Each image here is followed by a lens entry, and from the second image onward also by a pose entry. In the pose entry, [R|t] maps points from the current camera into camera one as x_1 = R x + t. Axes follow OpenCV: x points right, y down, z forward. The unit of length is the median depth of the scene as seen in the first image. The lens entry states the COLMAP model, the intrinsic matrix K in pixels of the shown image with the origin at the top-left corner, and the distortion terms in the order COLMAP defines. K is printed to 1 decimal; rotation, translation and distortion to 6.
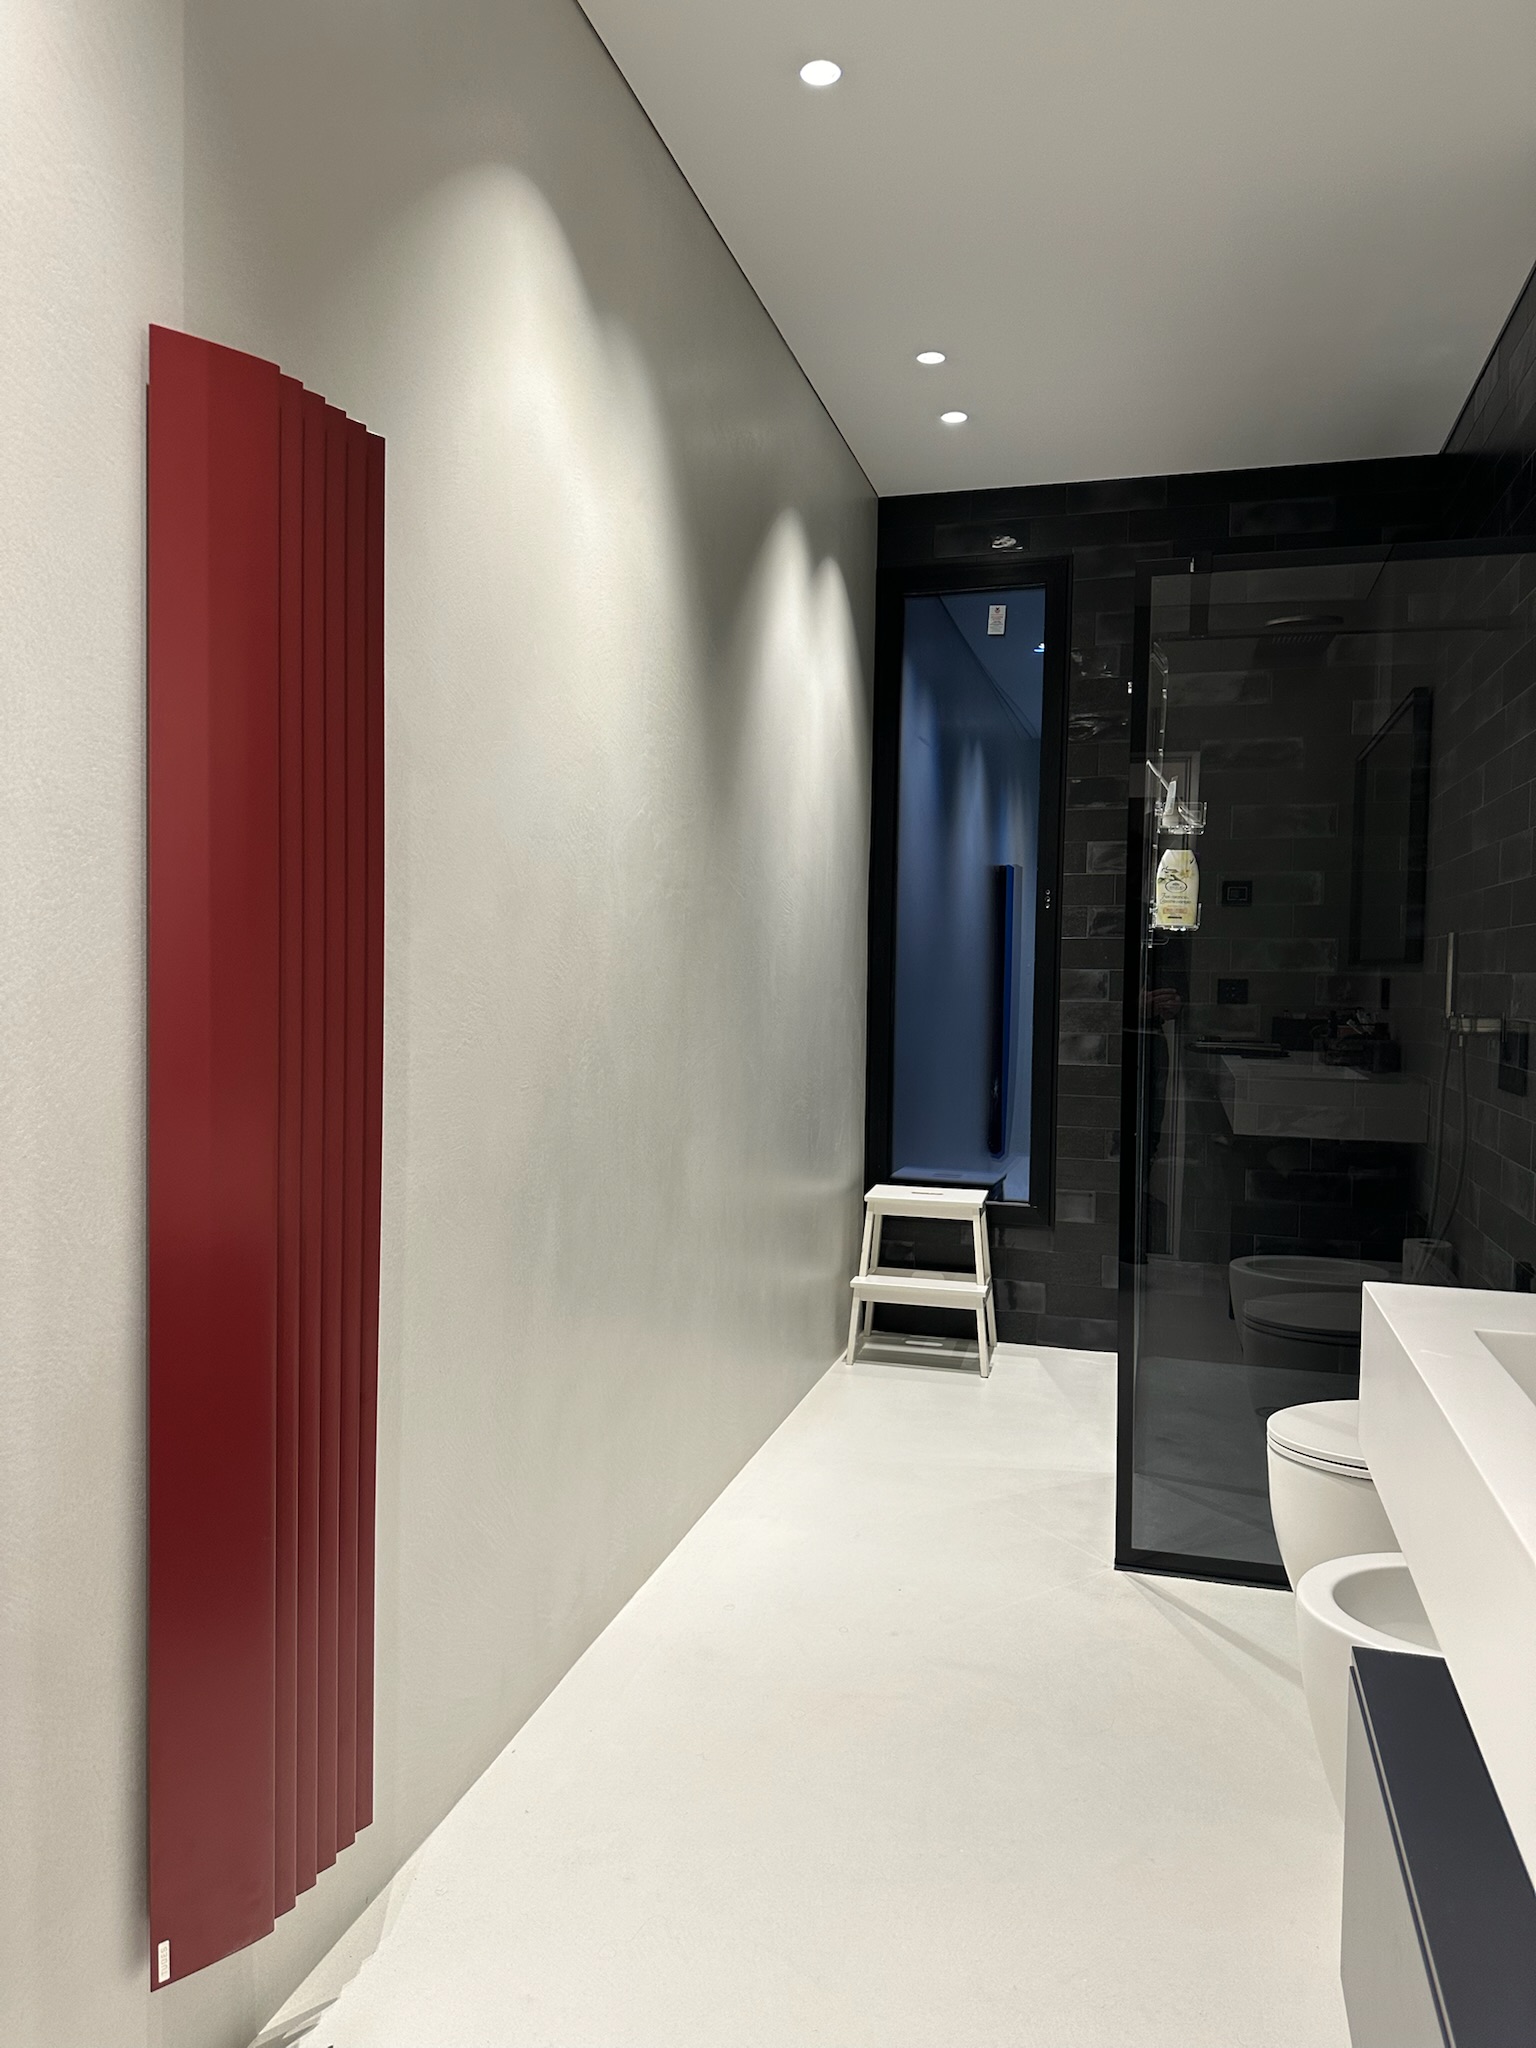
lens RADIAL K [[1416.4, 0, 763.5], [0, 1416.4, 1025.2], [0, 0, 1]] dist [0.155357, -0.309392]
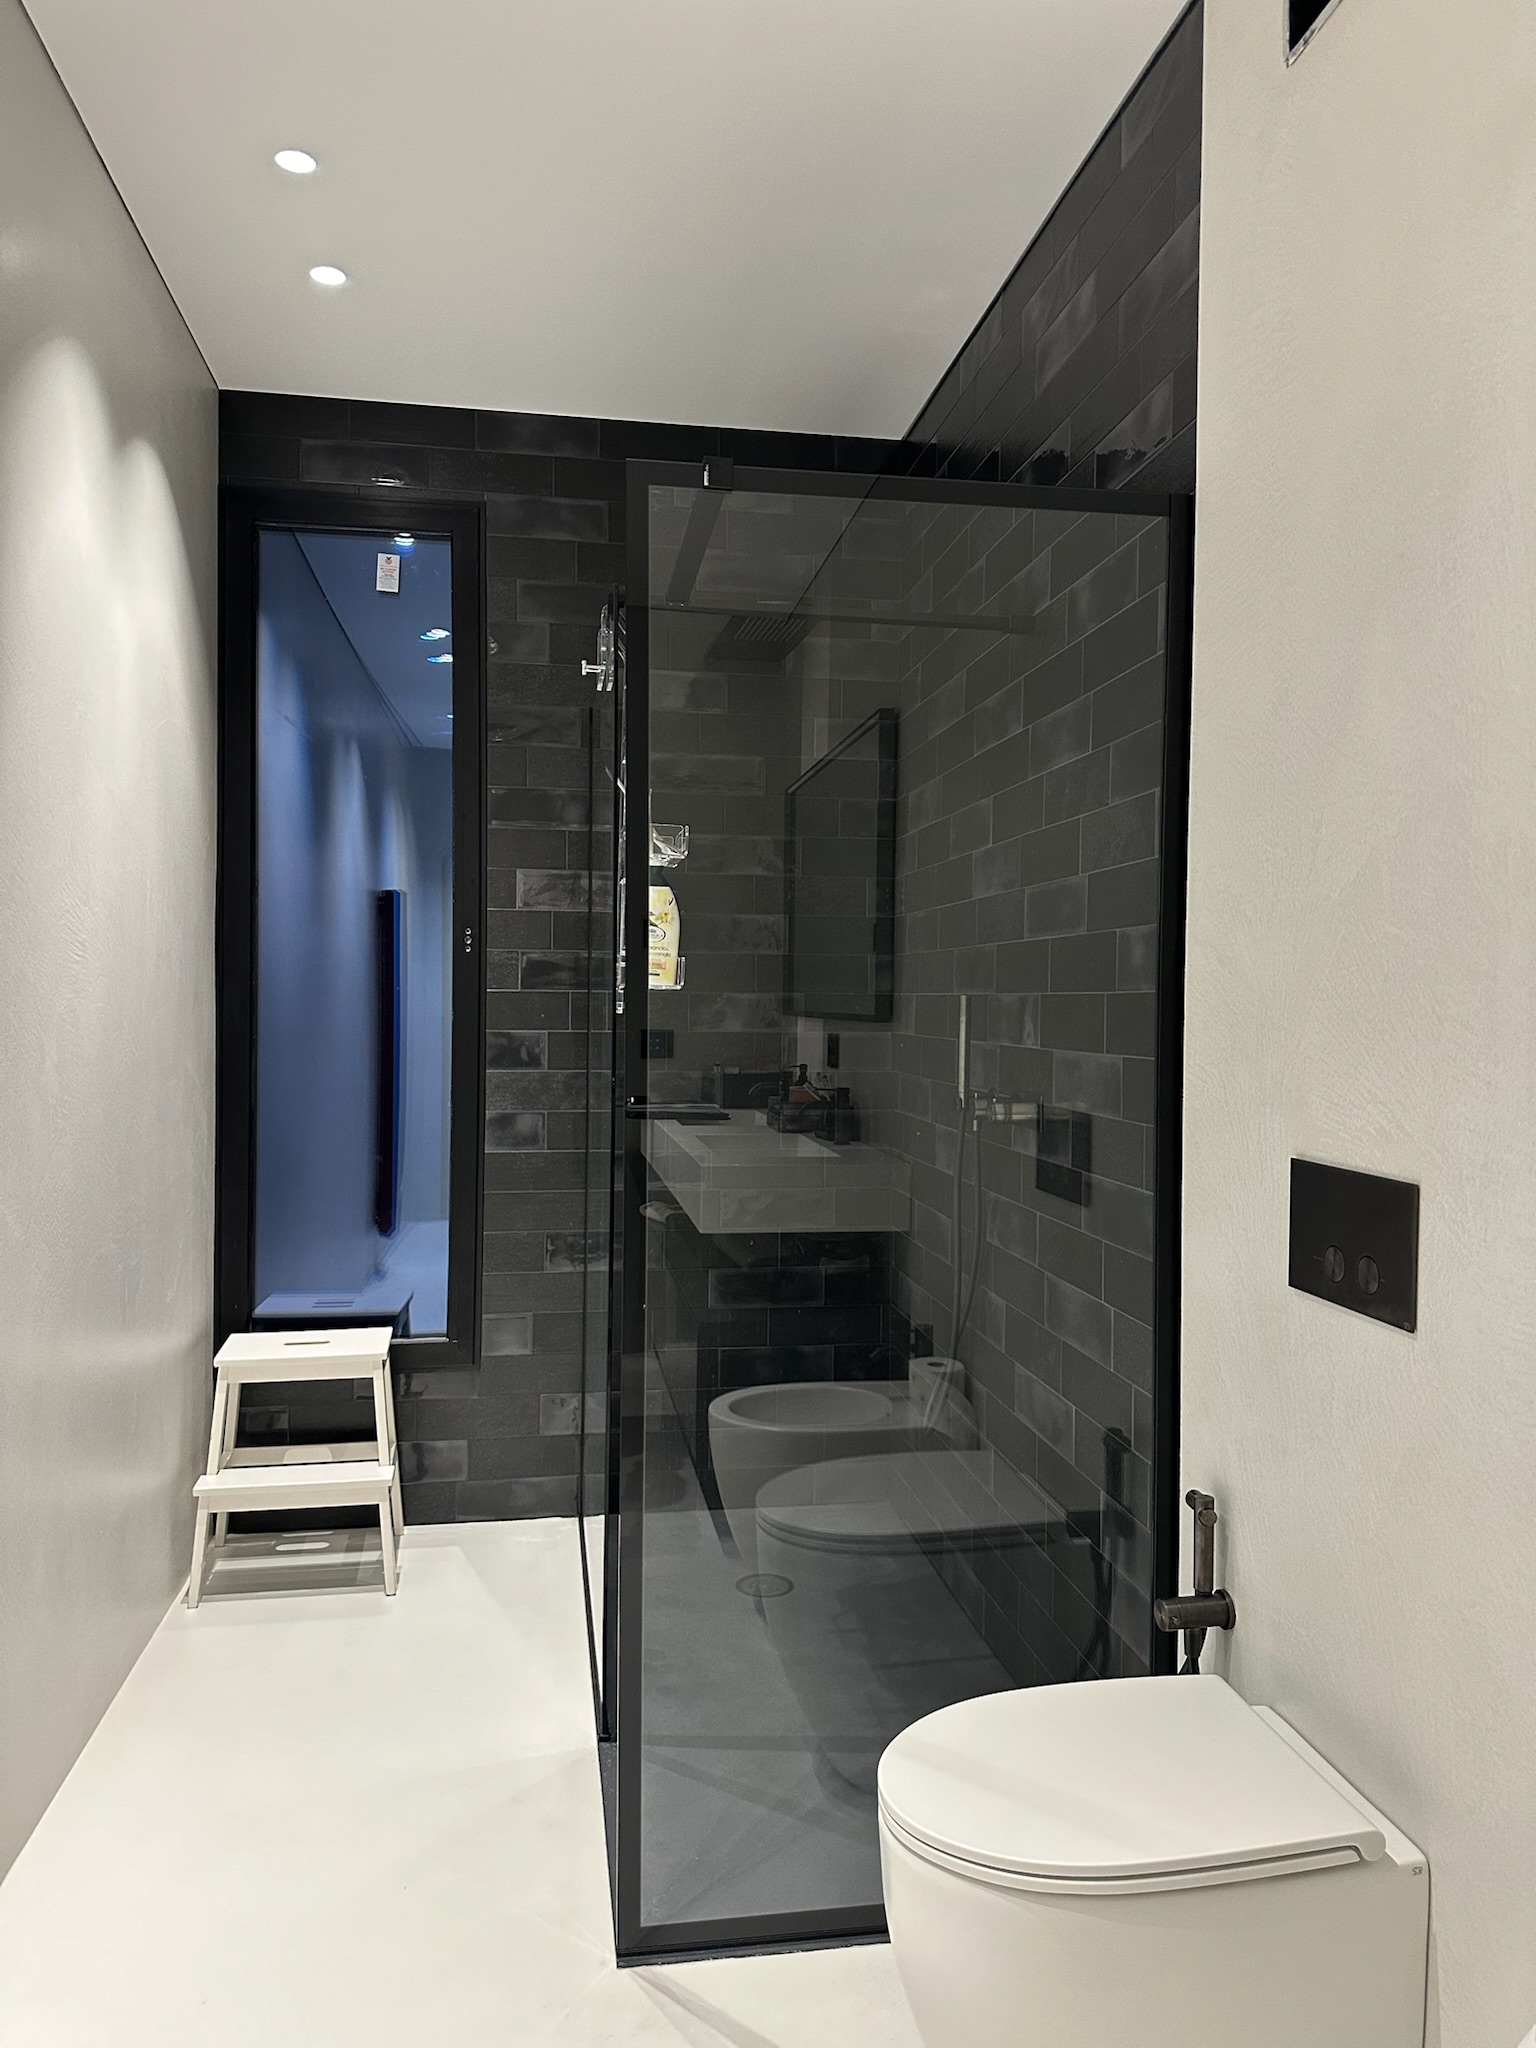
lens RADIAL K [[1416.4, 0, 763.5], [0, 1416.4, 1025.2], [0, 0, 1]] dist [0.155357, -0.309392]
pose [[0.907131, -0.011461, 0.420693, 0.019311], [0.018838, 0.999733, -0.013383, -0.029327], [-0.420428, 0.020065, 0.907104, 0.233762]]
